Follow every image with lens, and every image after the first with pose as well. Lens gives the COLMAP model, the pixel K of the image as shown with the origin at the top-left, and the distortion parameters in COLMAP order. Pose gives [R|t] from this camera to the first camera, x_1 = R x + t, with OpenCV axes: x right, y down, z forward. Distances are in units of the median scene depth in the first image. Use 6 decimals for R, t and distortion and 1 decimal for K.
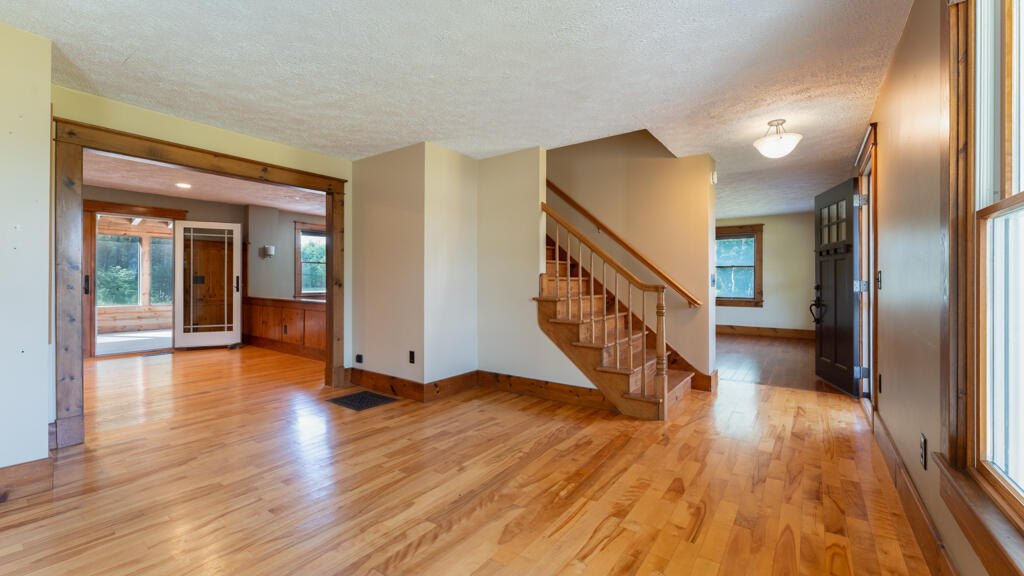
lens RADIAL K [[407.7, 0, 508.3], [0, 407.7, 281.5], [0, 0, 1]] dist [0.004722, 0.000386]
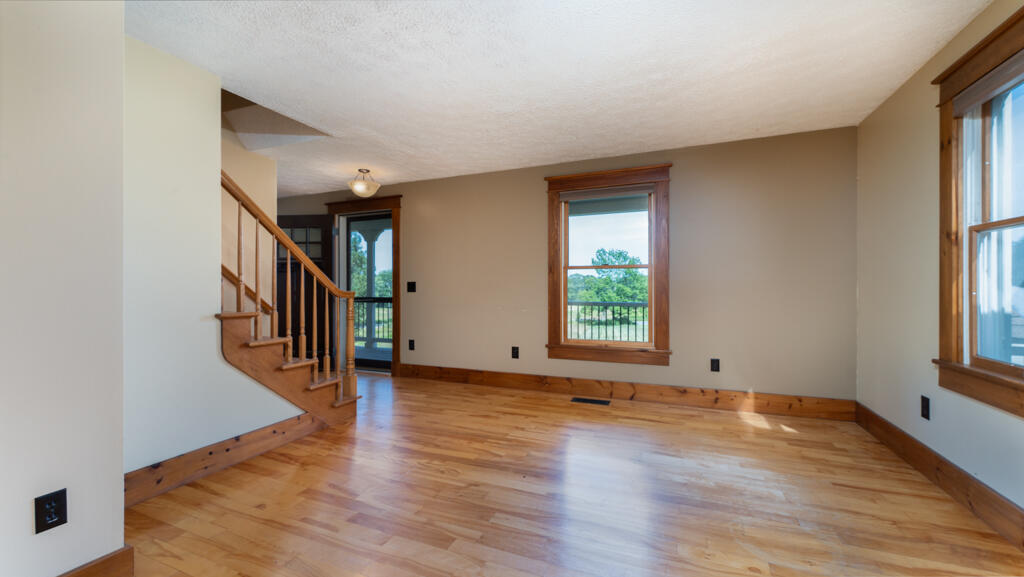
lens RADIAL K [[408.0, 0, 514.0], [0, 408.0, 286.2], [0, 0, 1]] dist [0.002941, 0.000322]
pose [[-0.237714, 0.005653, 0.971319, -1.018082], [0.001823, 0.999984, -0.005373, 0.001915], [-0.971333, 0.000494, -0.237721, 1.087738]]
